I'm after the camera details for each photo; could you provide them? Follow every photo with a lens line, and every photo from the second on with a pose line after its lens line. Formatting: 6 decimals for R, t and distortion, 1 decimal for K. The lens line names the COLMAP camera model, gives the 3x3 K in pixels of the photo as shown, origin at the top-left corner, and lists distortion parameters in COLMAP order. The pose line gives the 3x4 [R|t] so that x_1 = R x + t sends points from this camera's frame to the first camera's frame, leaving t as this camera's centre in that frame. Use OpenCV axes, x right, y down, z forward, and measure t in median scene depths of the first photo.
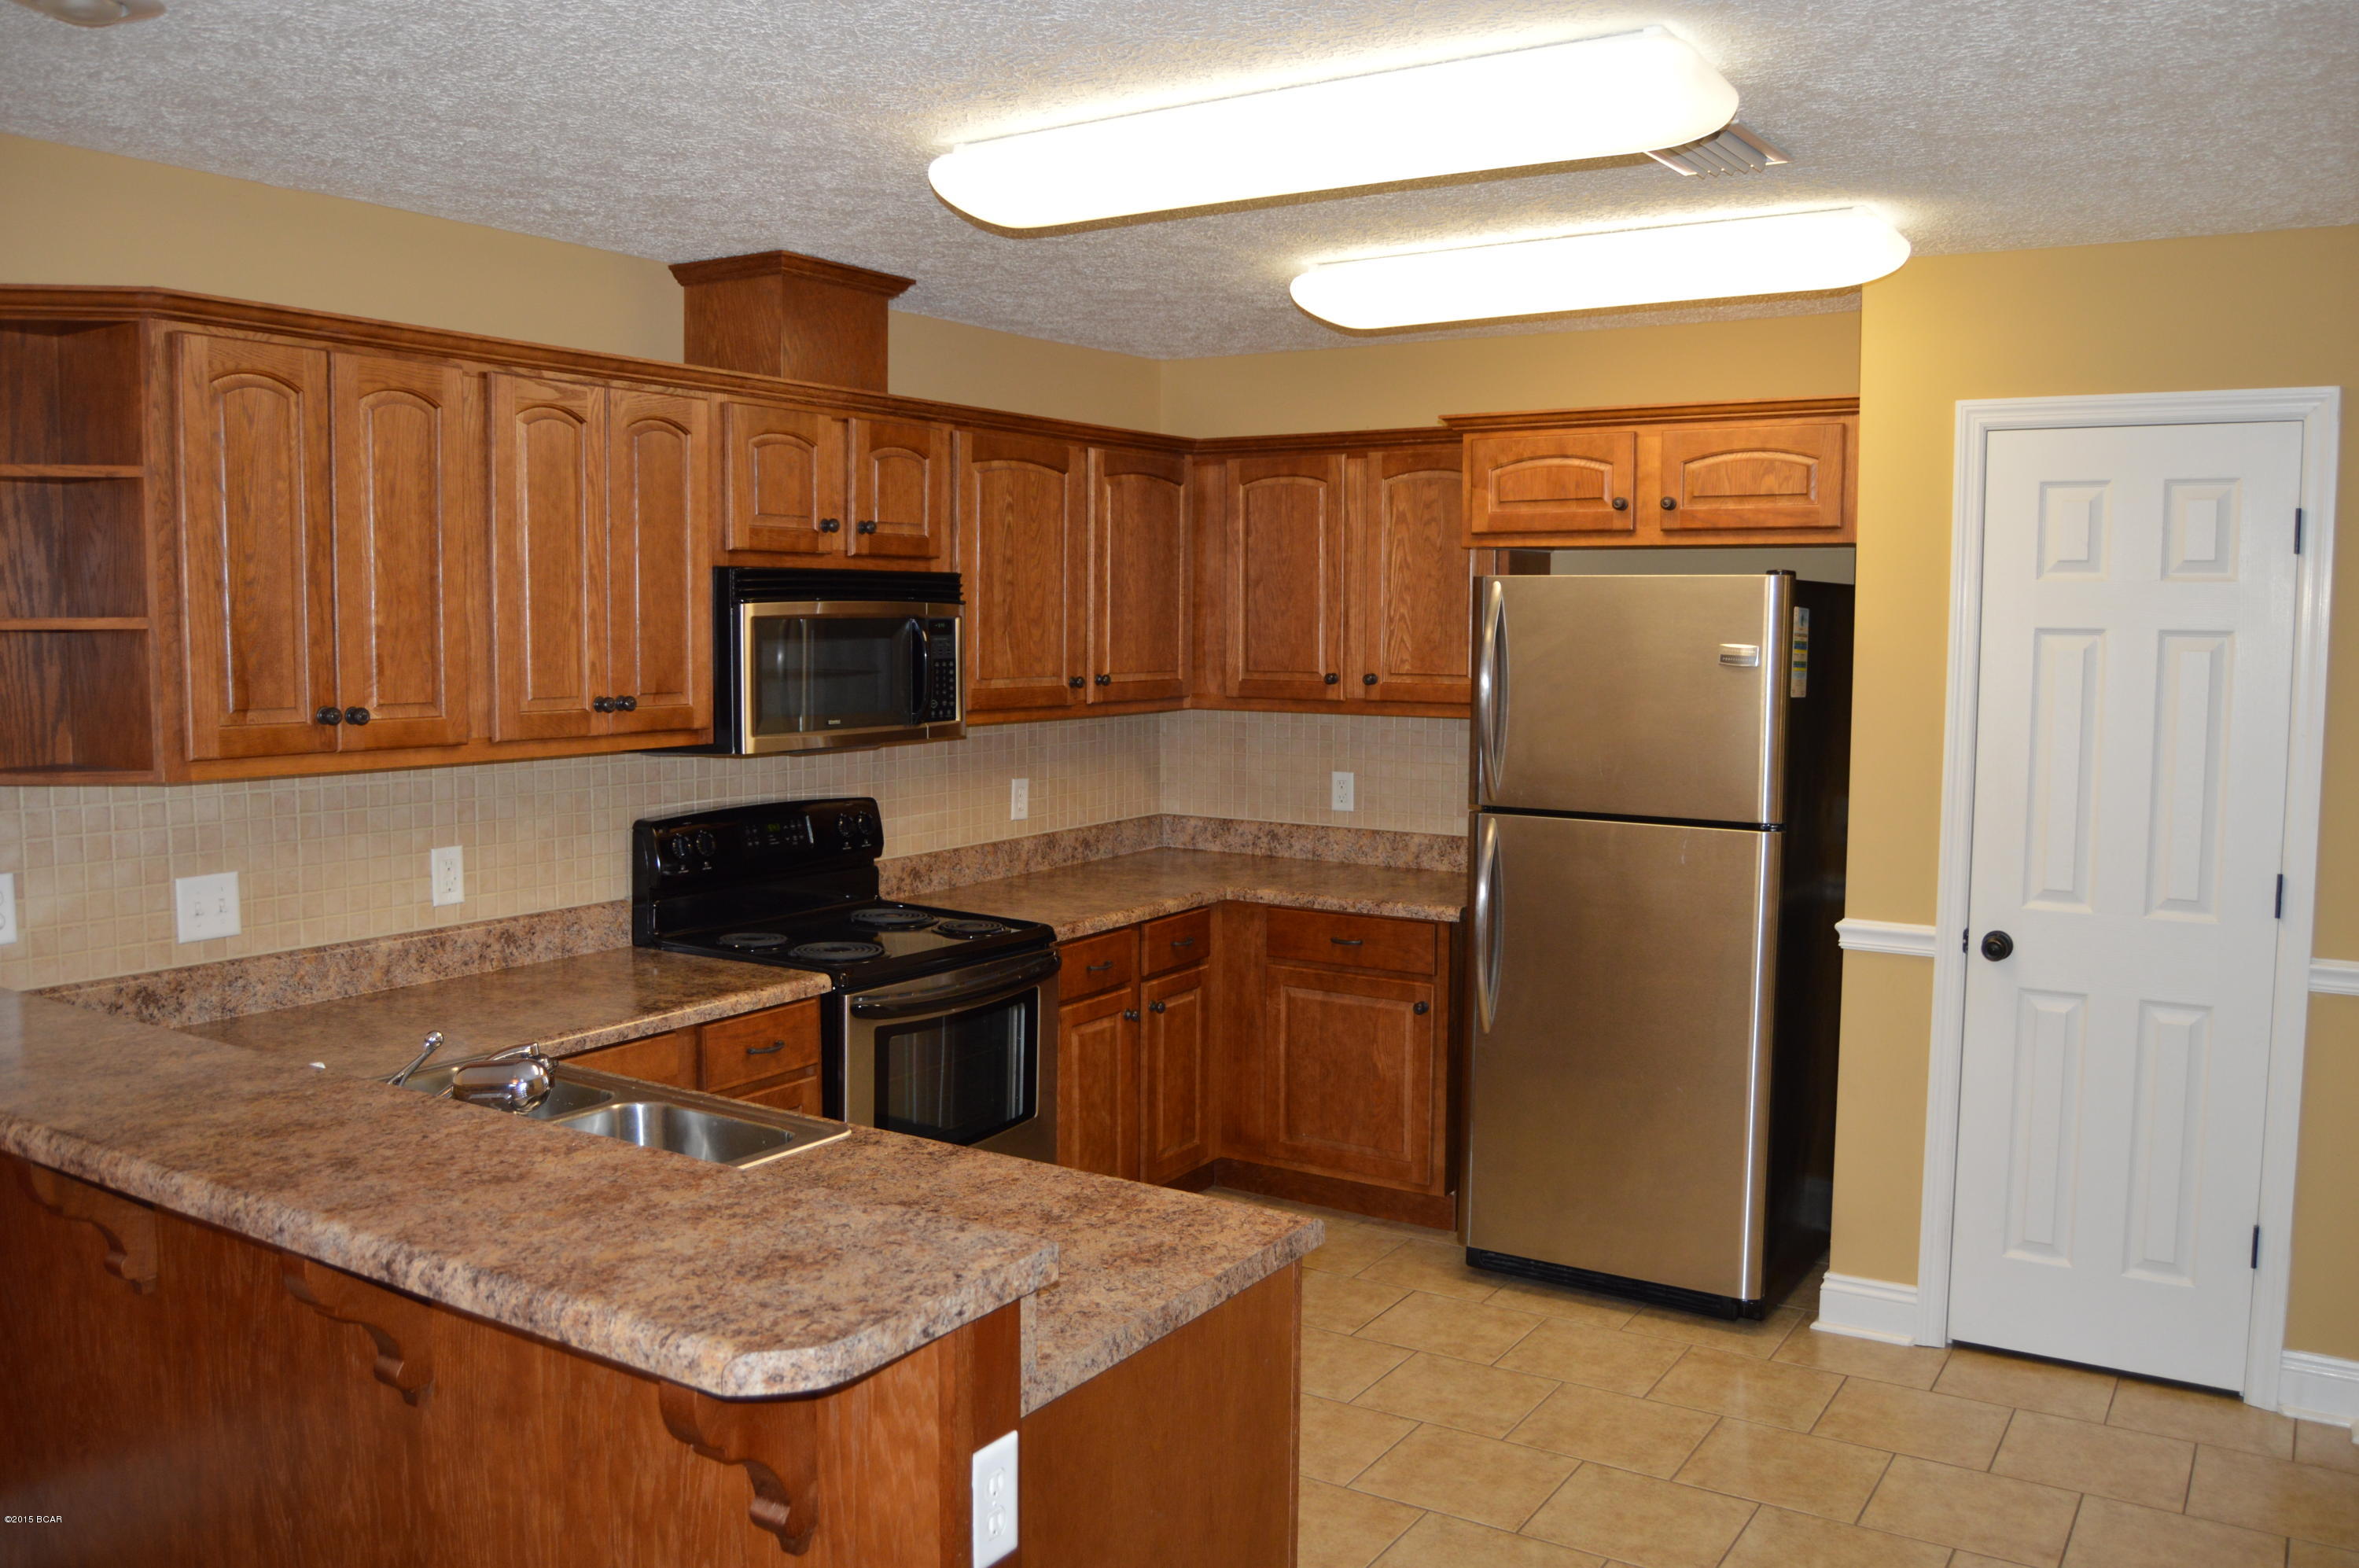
lens RADIAL K [[1859.8, 0, 1179.5], [0, 1859.8, 784.0], [0, 0, 1]] dist [-0.097347, 0.037986]
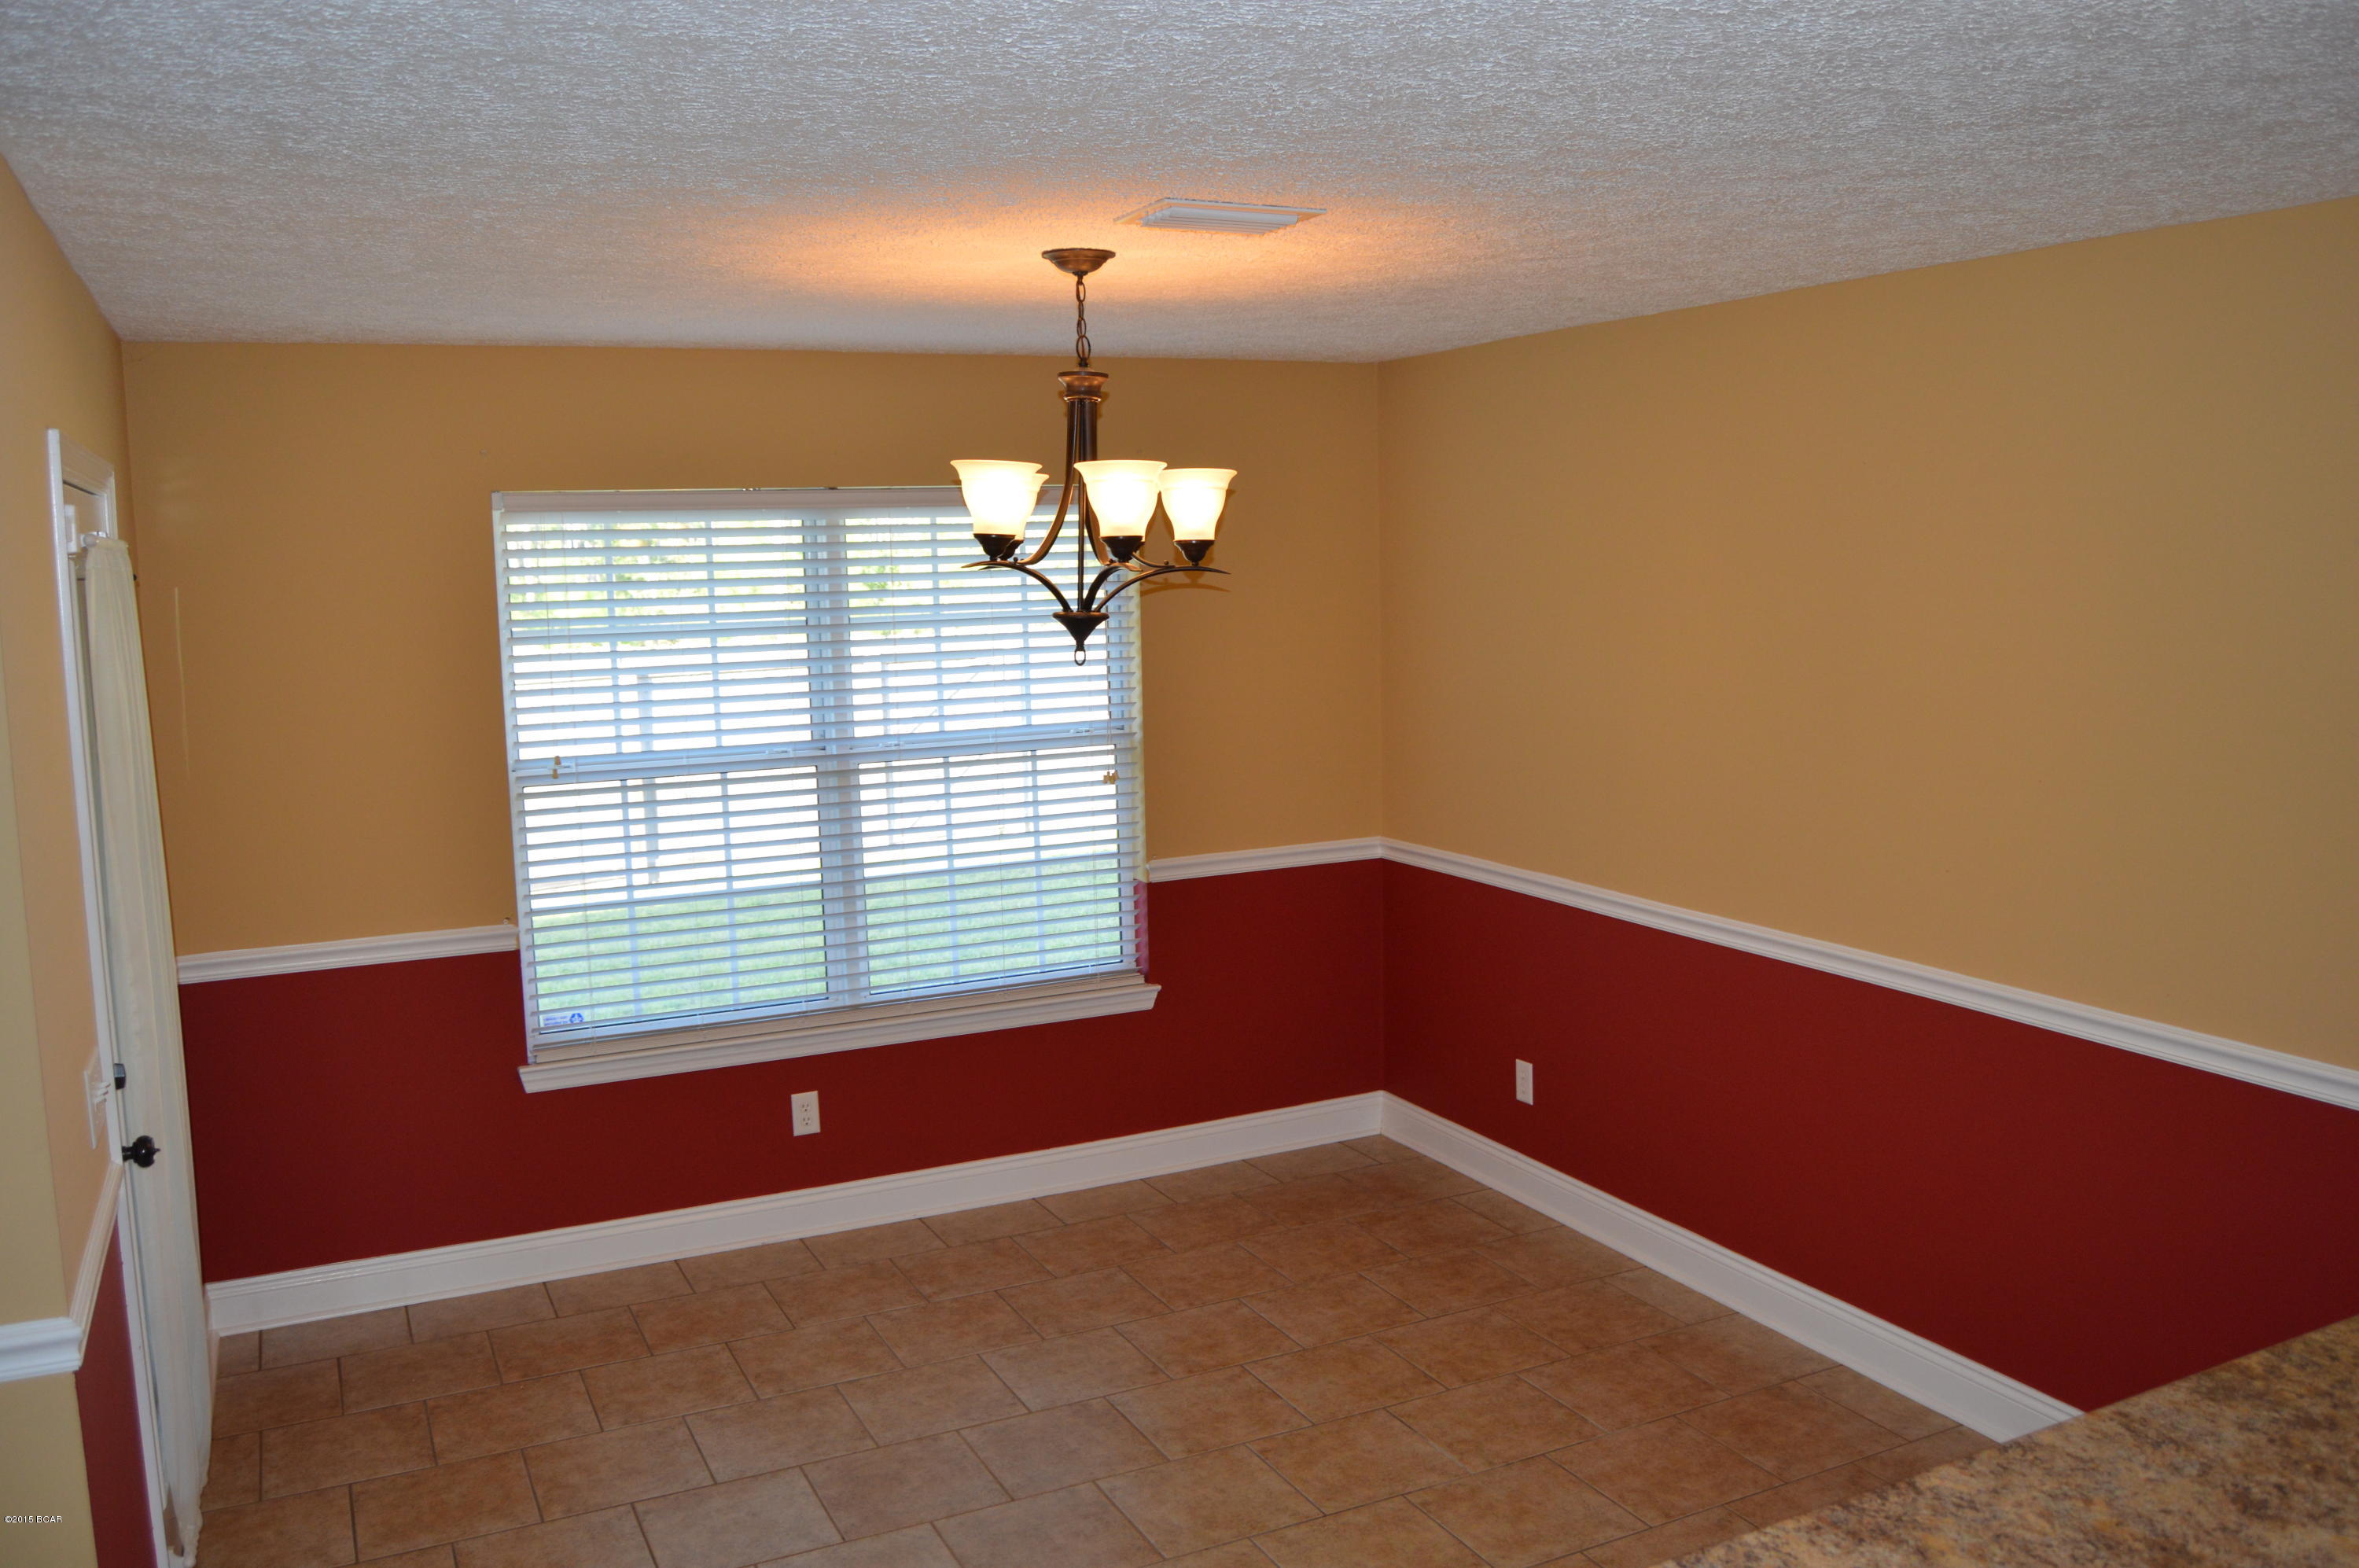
lens RADIAL K [[1848.7, 0, 1179.5], [0, 1848.7, 784.0], [0, 0, 1]] dist [-0.095518, 0.036597]
pose [[-0.519959, 0.111959, -0.846822, 0.255265], [-0.058646, 0.984355, 0.166151, -0.101477], [0.852176, 0.136055, -0.505258, 0.472649]]
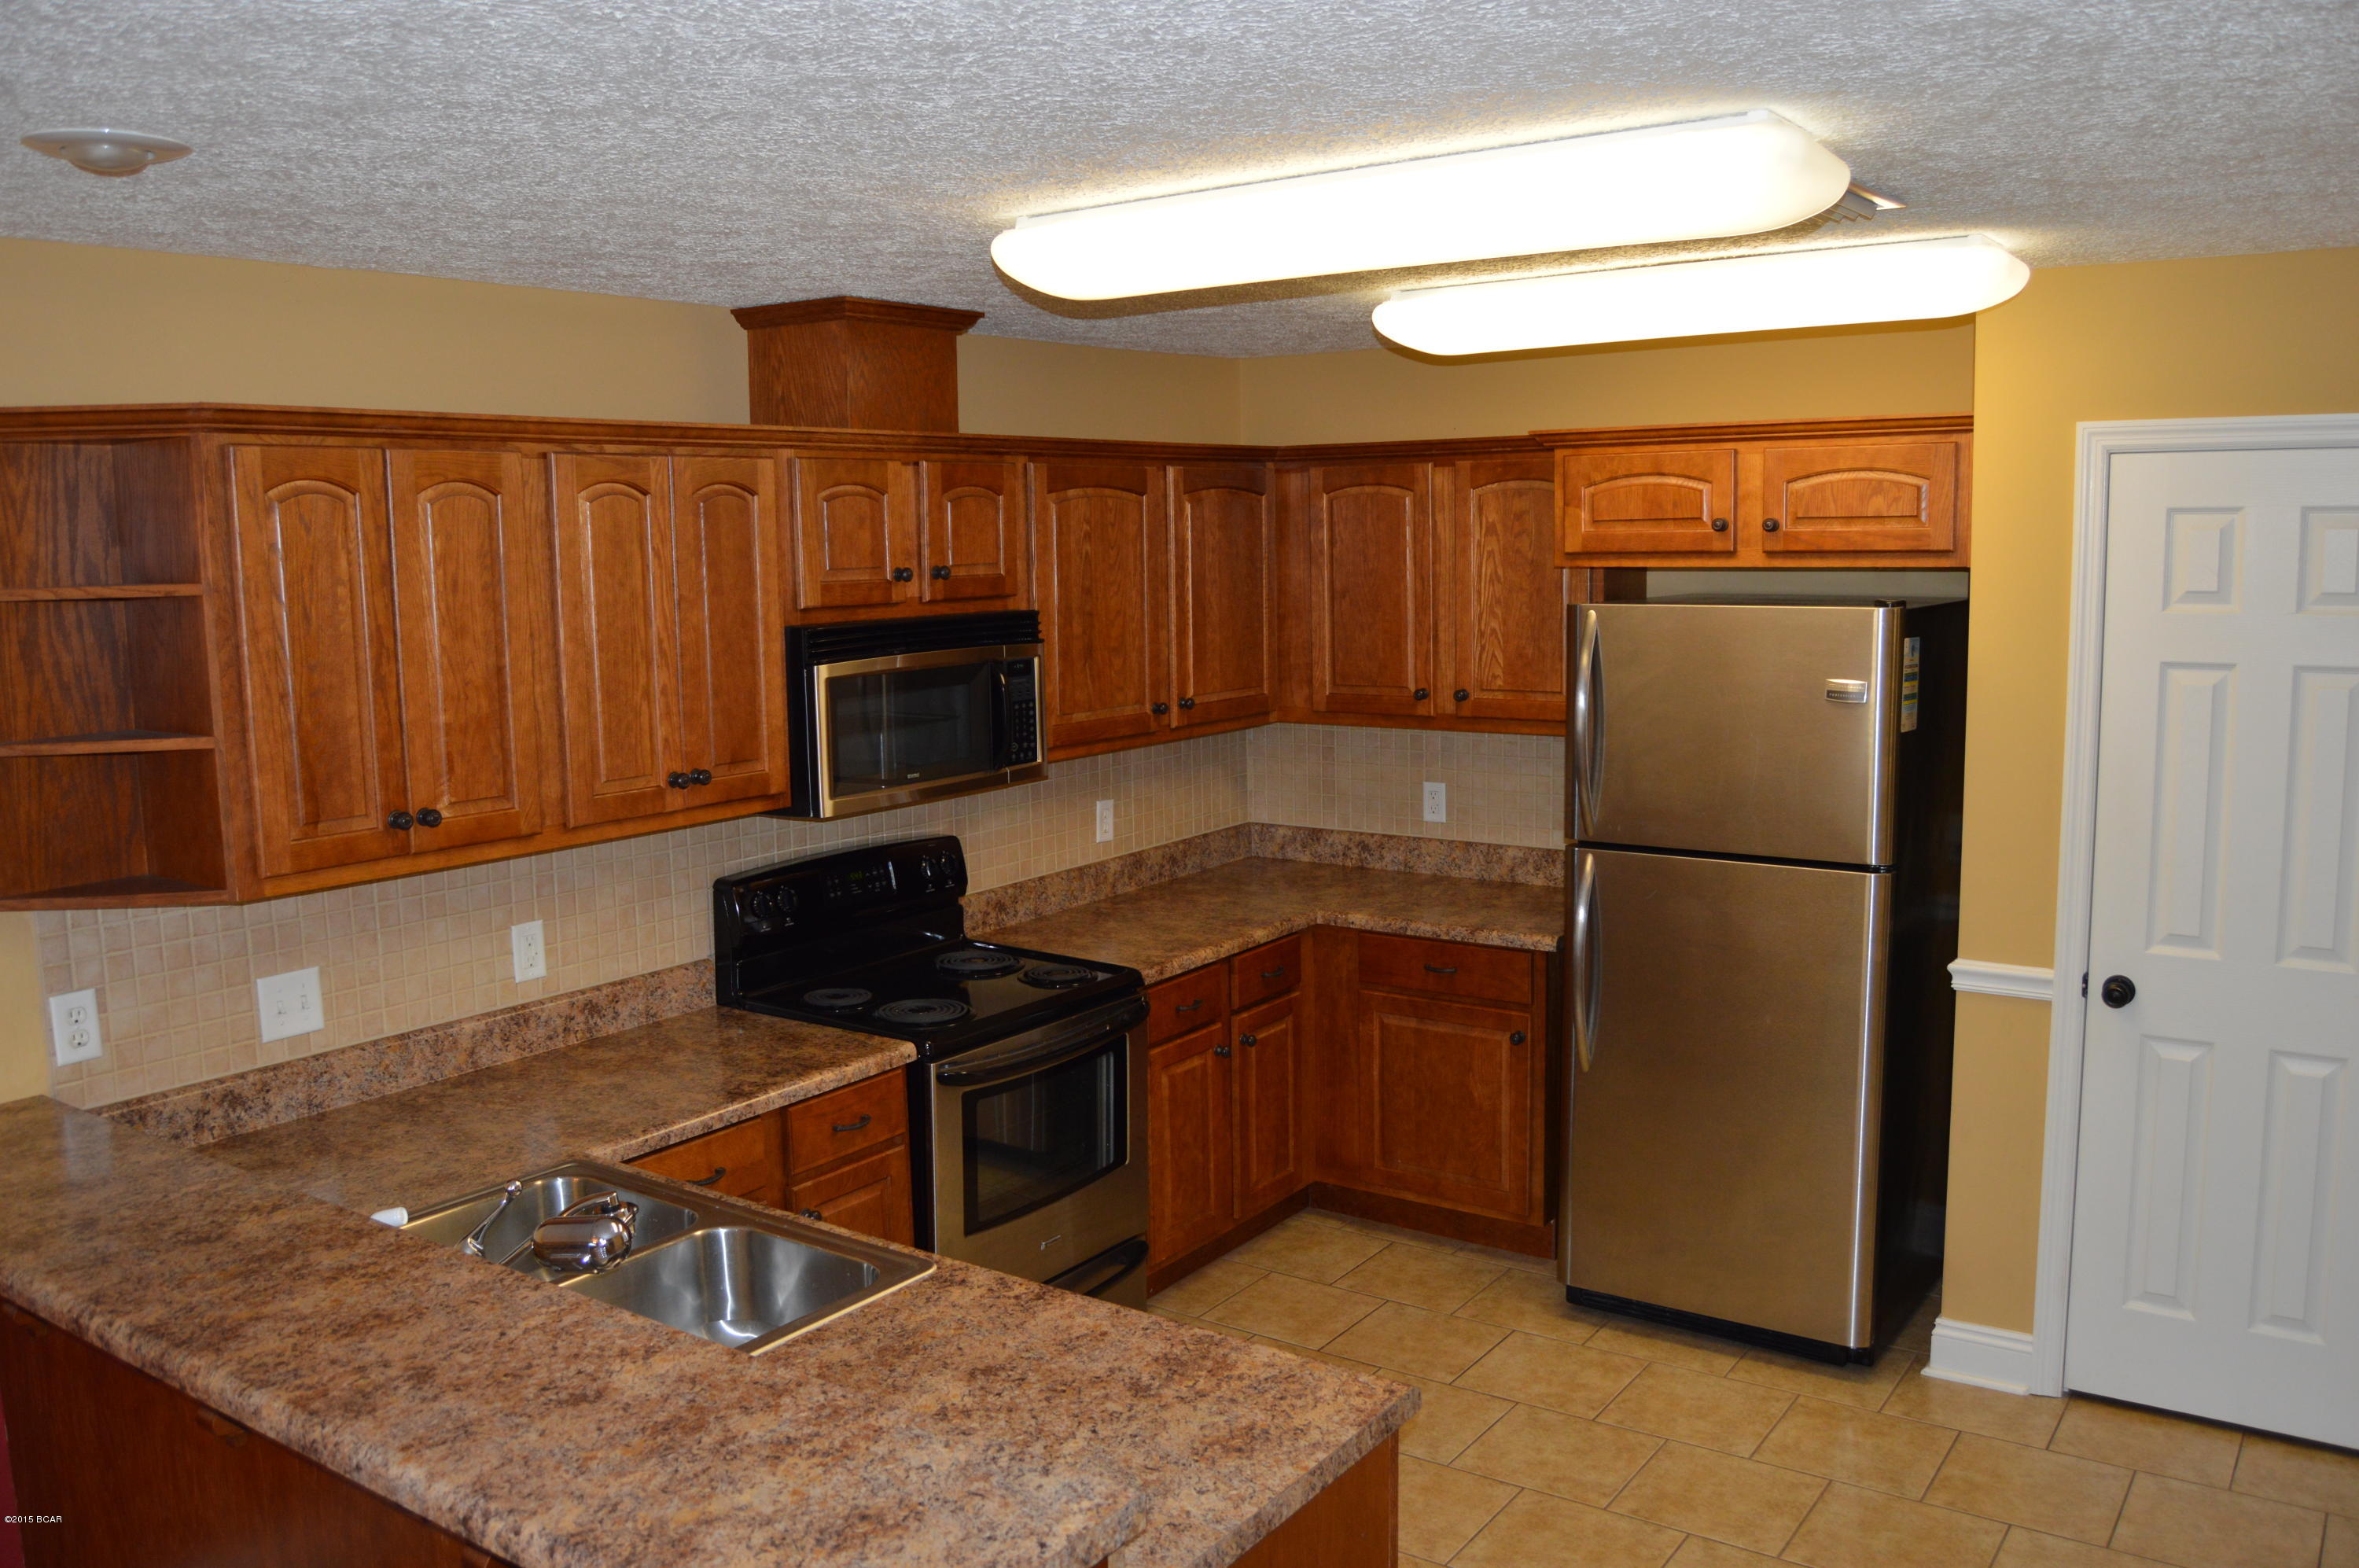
lens RADIAL K [[1865.0, 0, 1178.2], [0, 1865.0, 786.0], [0, 0, 1]] dist [-0.095416, 0.035877]
pose [[0.998610, -0.018013, -0.049533, 0.002788], [0.020237, 0.998792, 0.044767, -0.074934], [0.048667, -0.045707, 0.997769, 0.024786]]
